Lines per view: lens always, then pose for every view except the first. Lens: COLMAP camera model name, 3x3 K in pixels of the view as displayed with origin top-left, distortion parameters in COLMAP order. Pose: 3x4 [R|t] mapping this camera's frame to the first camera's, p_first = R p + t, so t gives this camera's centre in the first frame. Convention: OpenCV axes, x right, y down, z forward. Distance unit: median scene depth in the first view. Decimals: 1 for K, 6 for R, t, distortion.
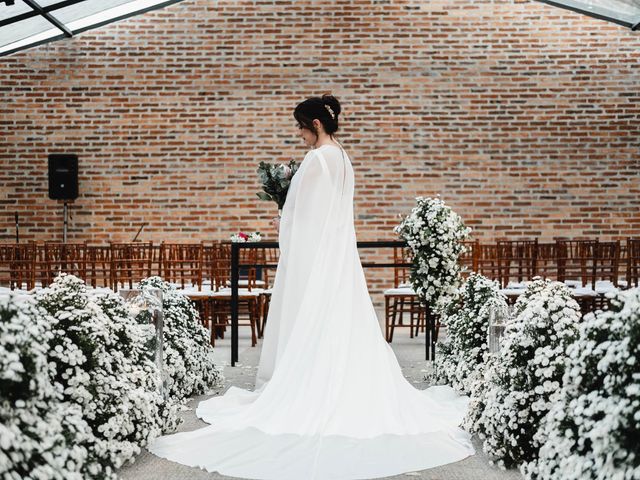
lens RADIAL K [[1110.9, 0, 320.0], [0, 1110.9, 240.0], [0, 0, 1]] dist [-0.314507, 2.349476]
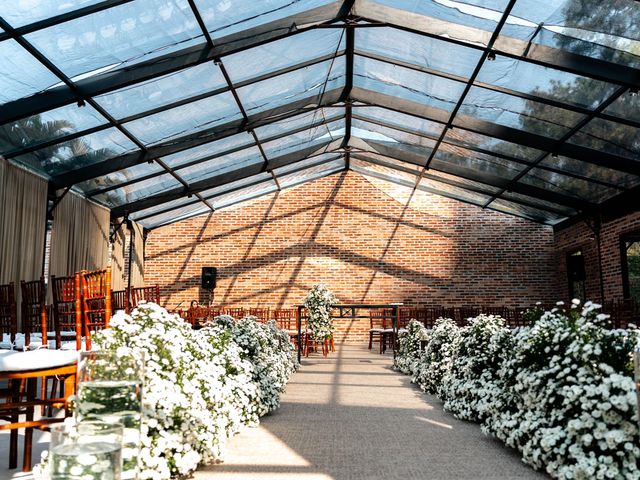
lens RADIAL K [[574.6, 0, 320.0], [0, 574.6, 240.0], [0, 0, 1]] dist [-0.000030, -0.000452]
pose [[0.999966, 0.001013, -0.008157, -0.016162], [-0.002027, 0.992121, -0.125267, 0.006460], [0.007966, 0.125279, 0.992090, -0.076825]]
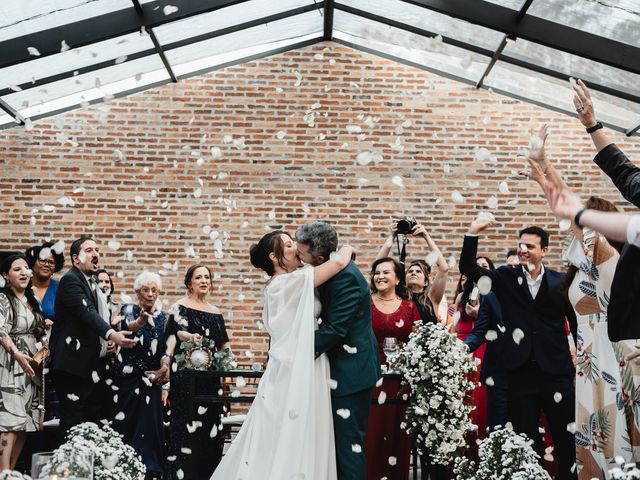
lens RADIAL K [[1110.9, 0, 320.0], [0, 1110.9, 240.0], [0, 0, 1]] dist [-0.314507, 2.349476]
pose [[0.999076, 0.026648, 0.033721, -0.006836], [-0.023499, 0.995613, -0.090563, -0.010868], [-0.035986, 0.089686, 0.995320, 0.083189]]
